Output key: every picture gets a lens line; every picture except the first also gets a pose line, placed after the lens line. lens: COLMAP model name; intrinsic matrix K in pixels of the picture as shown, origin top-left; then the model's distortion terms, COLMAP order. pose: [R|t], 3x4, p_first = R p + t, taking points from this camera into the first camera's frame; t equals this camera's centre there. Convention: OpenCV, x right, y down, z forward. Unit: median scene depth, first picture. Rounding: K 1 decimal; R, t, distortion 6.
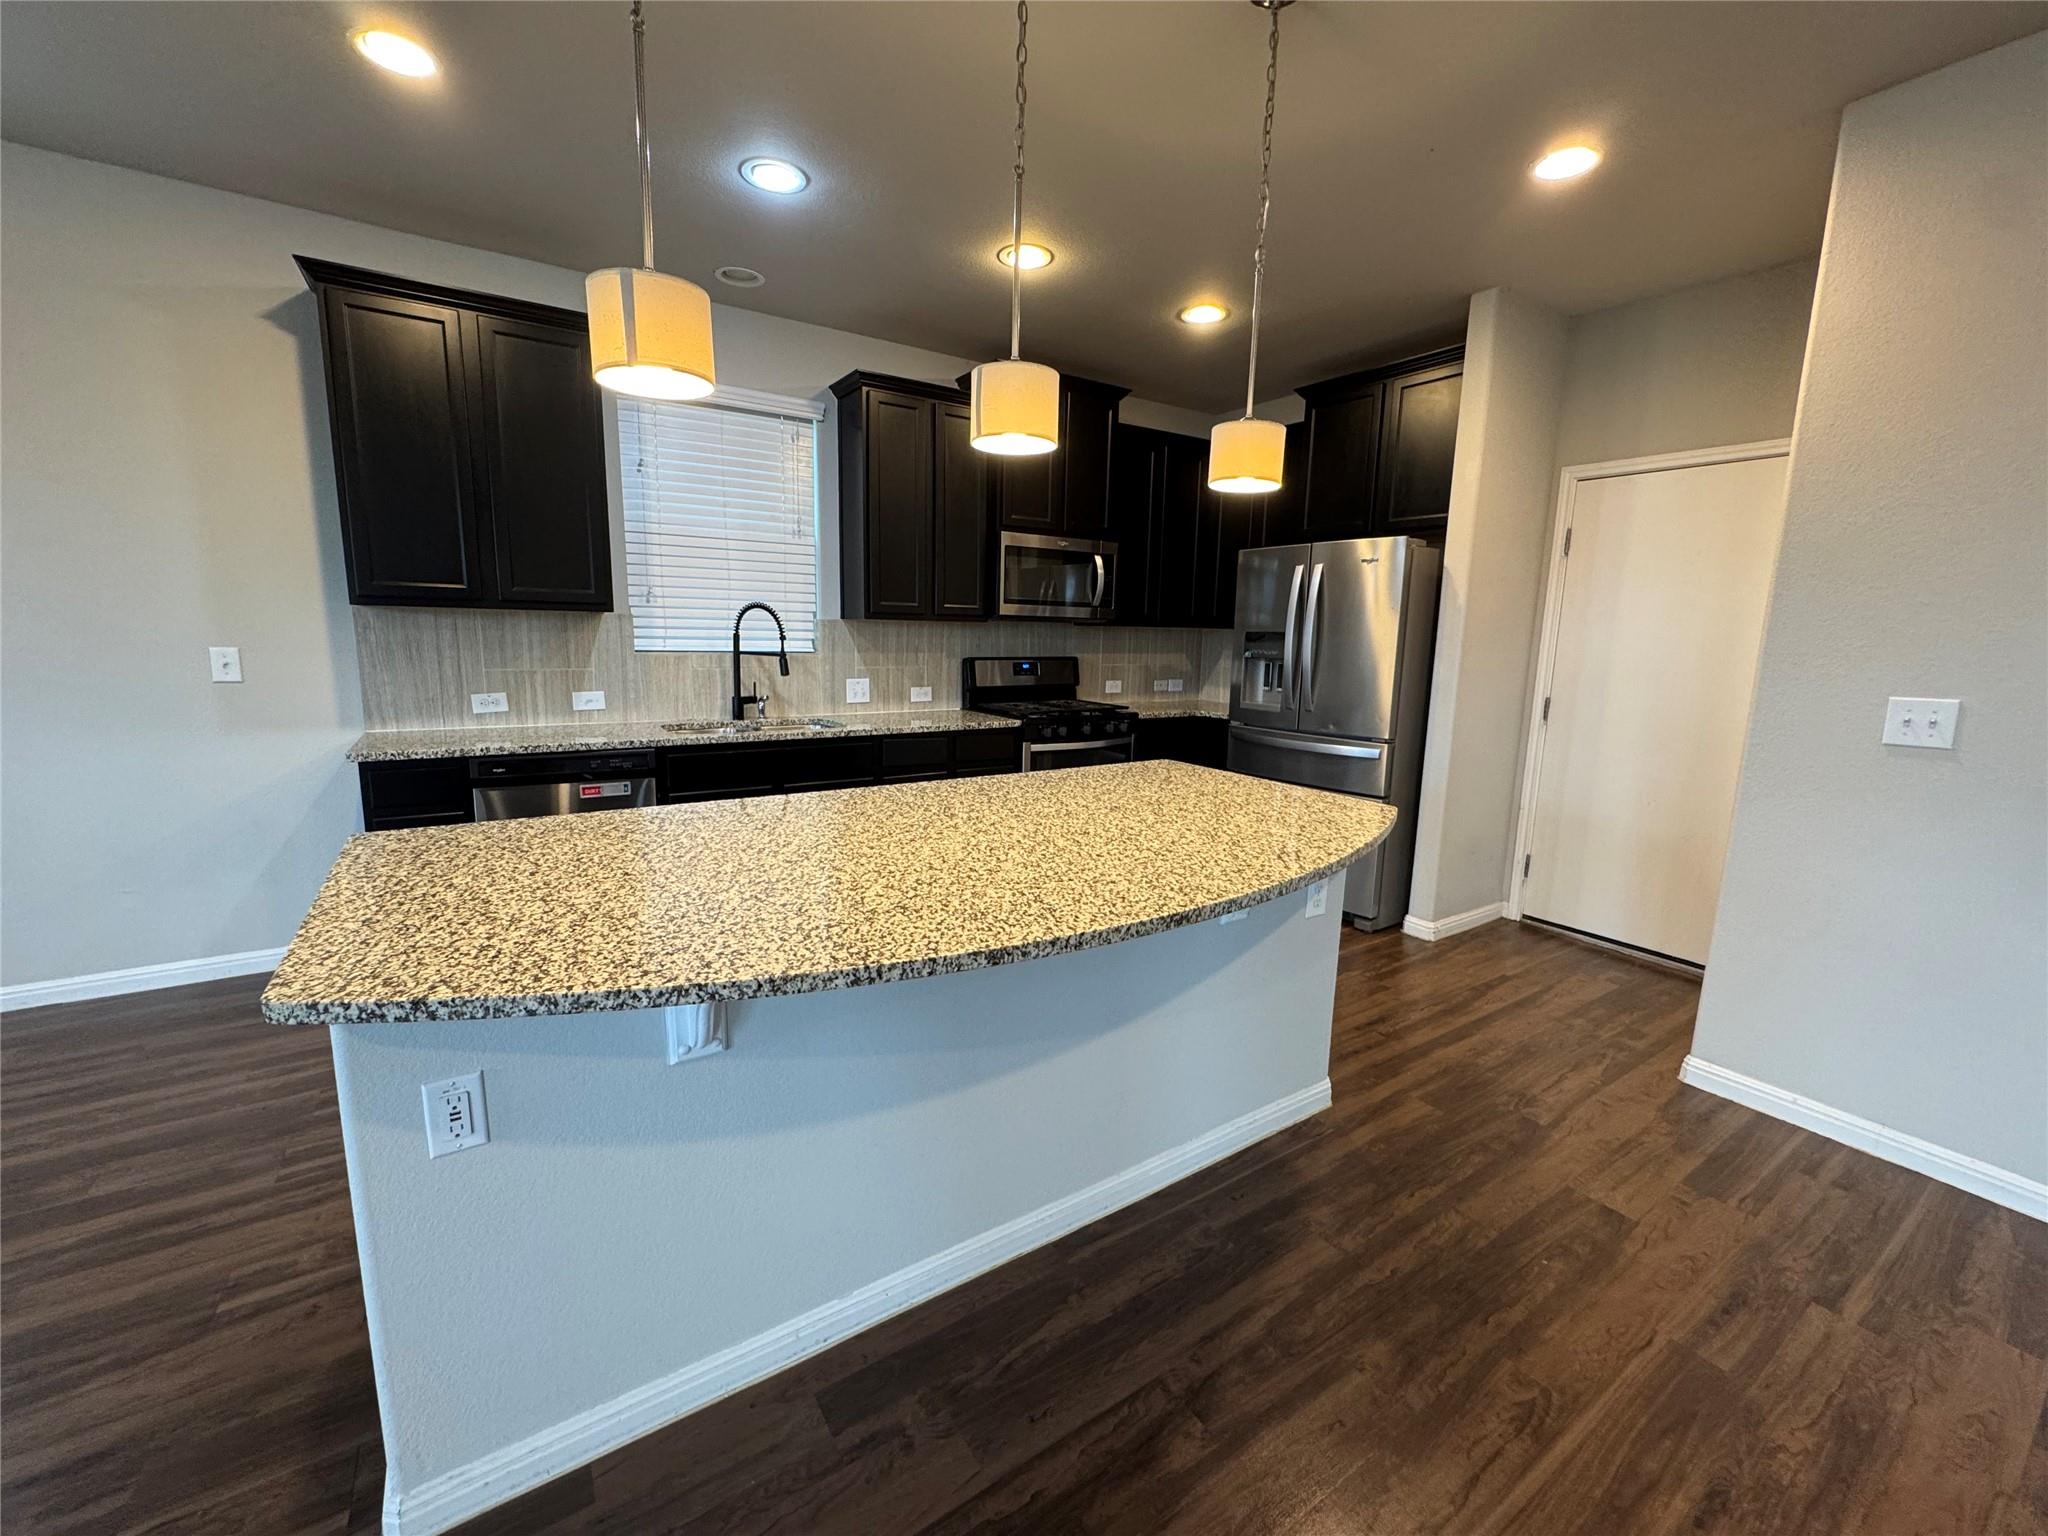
lens RADIAL K [[821.4, 0, 1026.8], [0, 821.4, 766.5], [0, 0, 1]] dist [-0.003391, 0.000141]
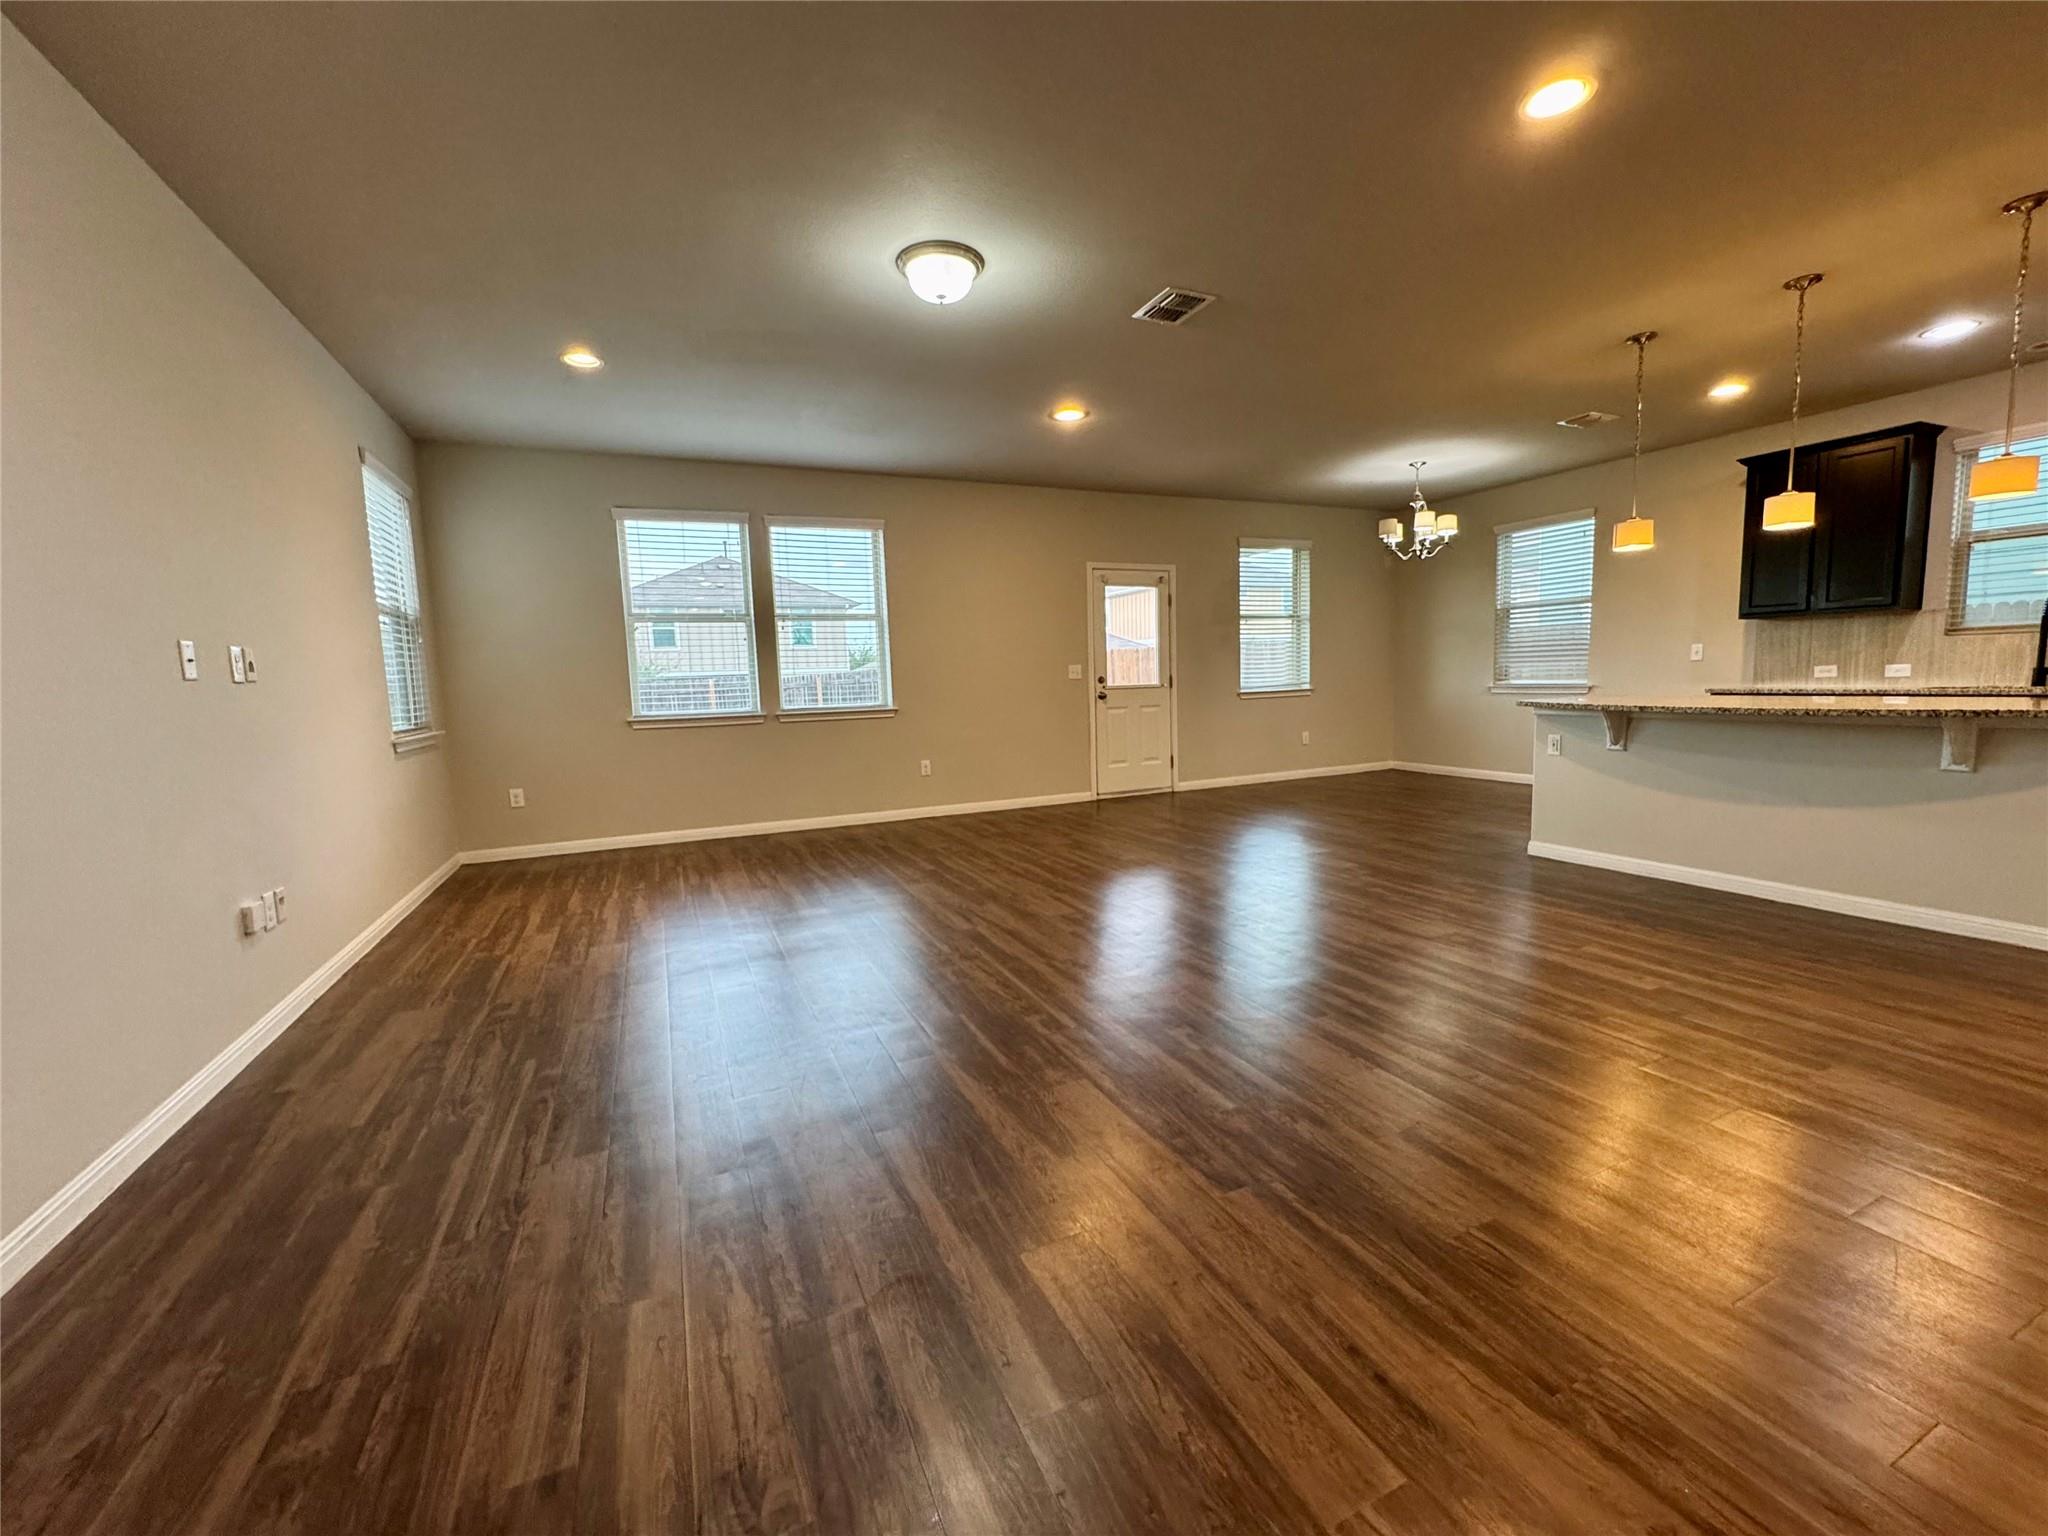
lens RADIAL K [[821.4, 0, 1026.8], [0, 821.4, 766.5], [0, 0, 1]] dist [-0.003391, 0.000141]
pose [[-0.159220, 0.087442, -0.983363, 1.280942], [-0.137013, 0.984473, 0.109725, 0.155508], [0.977689, 0.152204, -0.144767, -0.323027]]
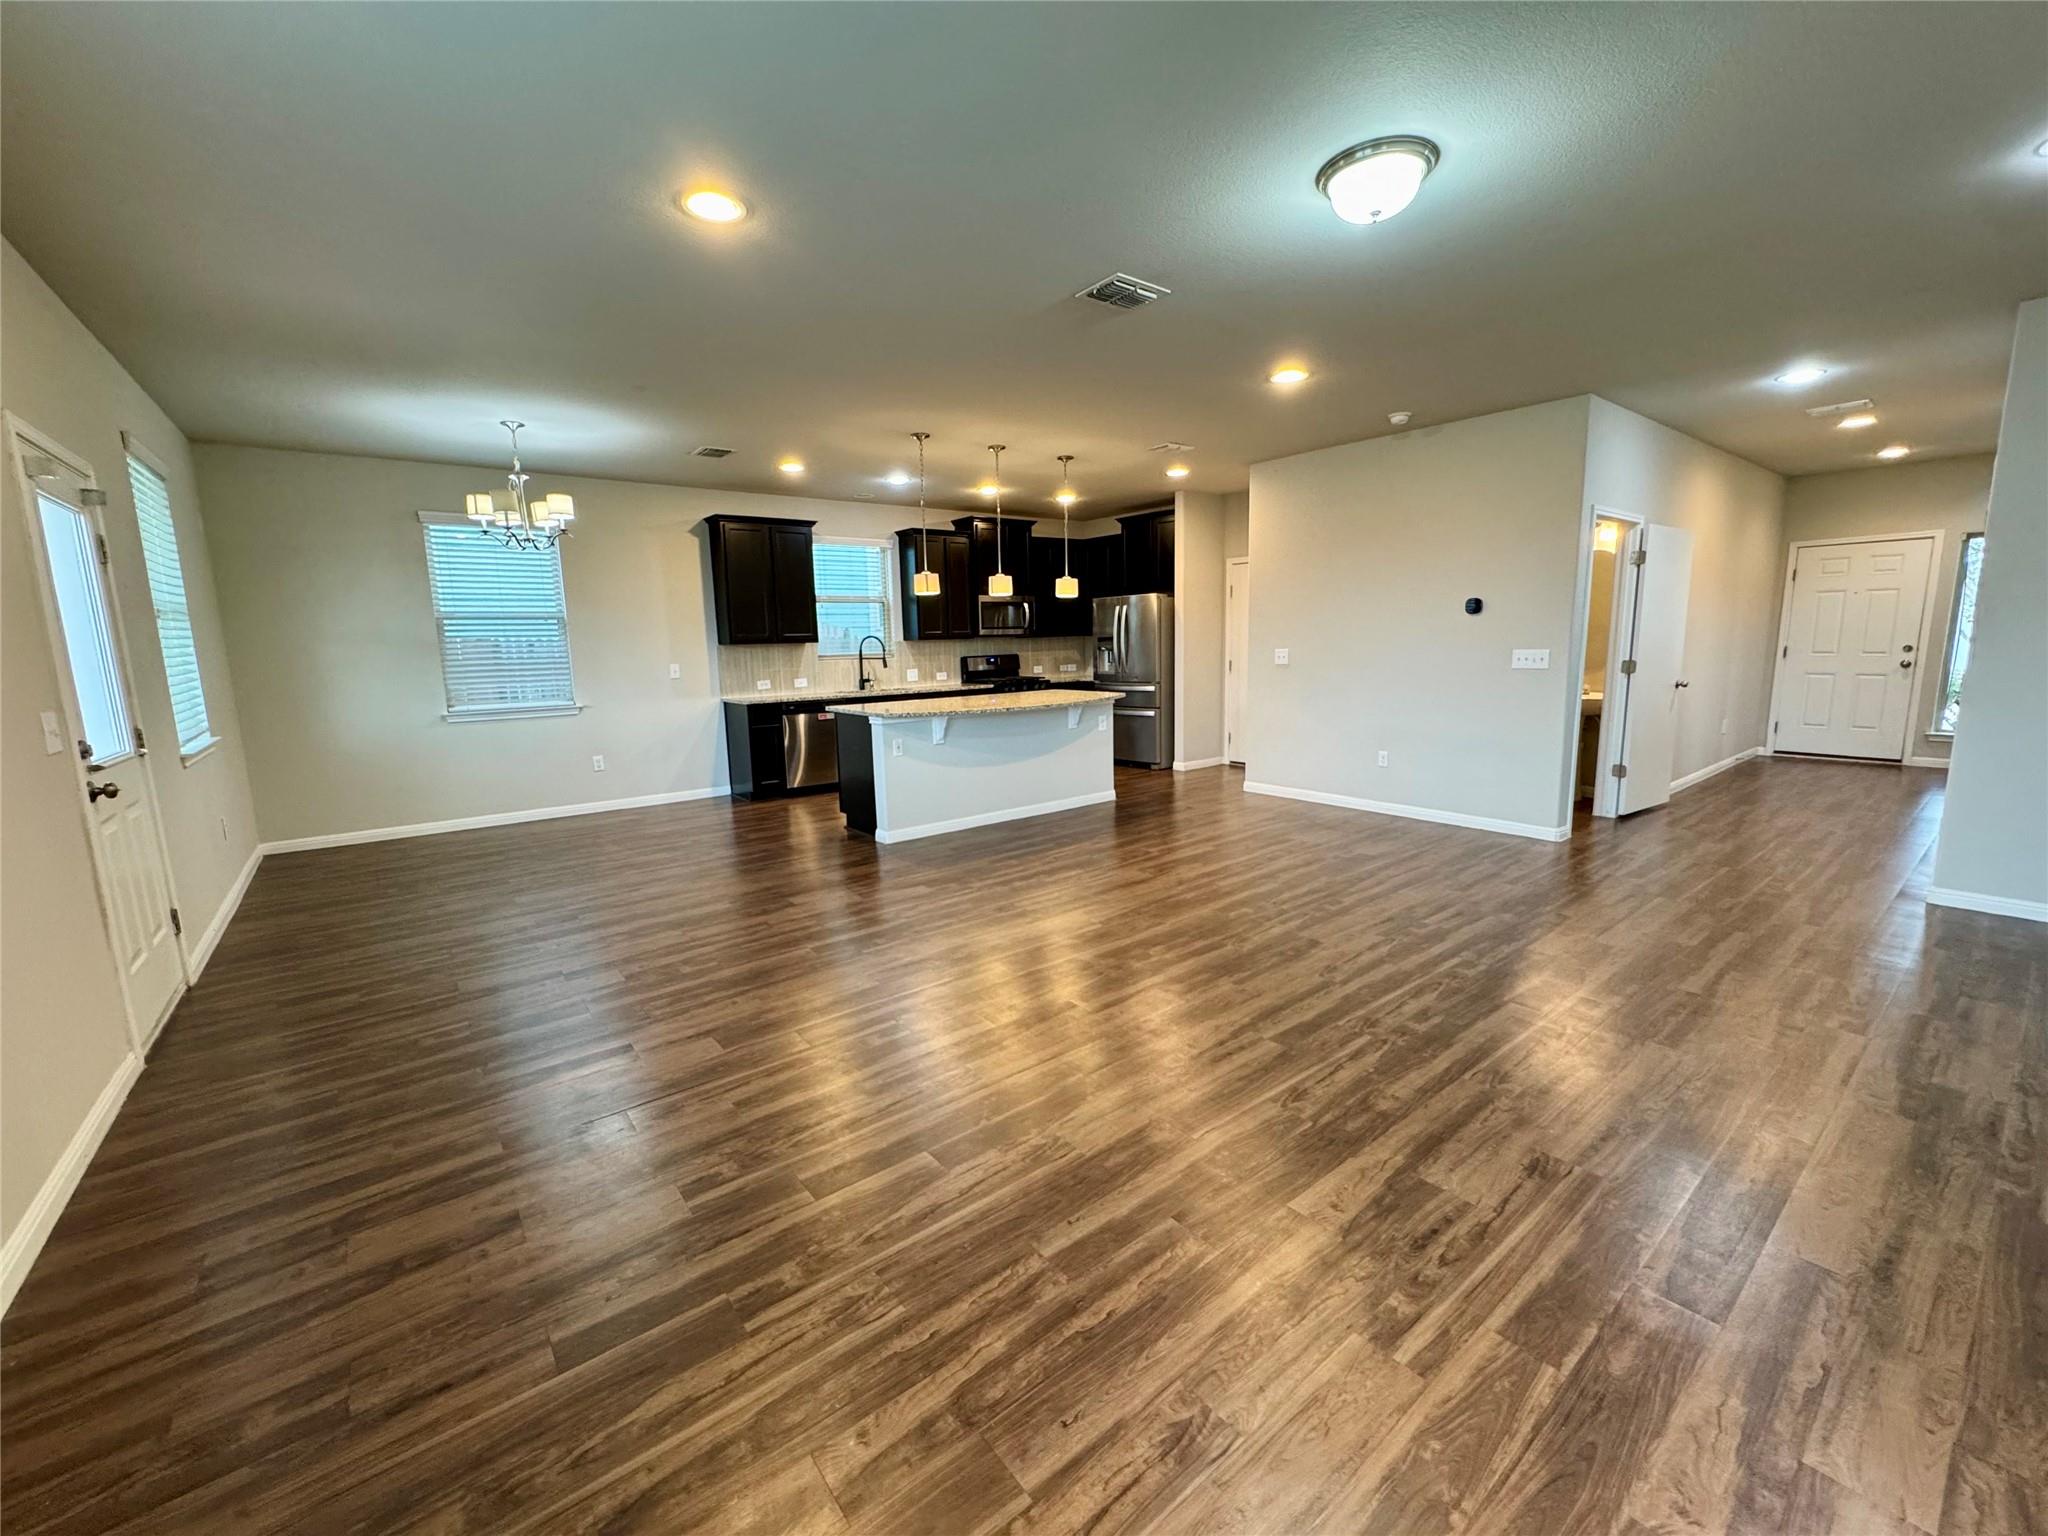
lens RADIAL K [[824.1, 0, 1027.2], [0, 824.1, 767.6], [0, 0, 1]] dist [-0.002632, 0.000055]
pose [[0.995811, -0.059004, 0.069856, -0.100231], [0.059759, 0.998174, -0.008768, 0.221492], [-0.069211, 0.012906, 0.997519, -1.364571]]
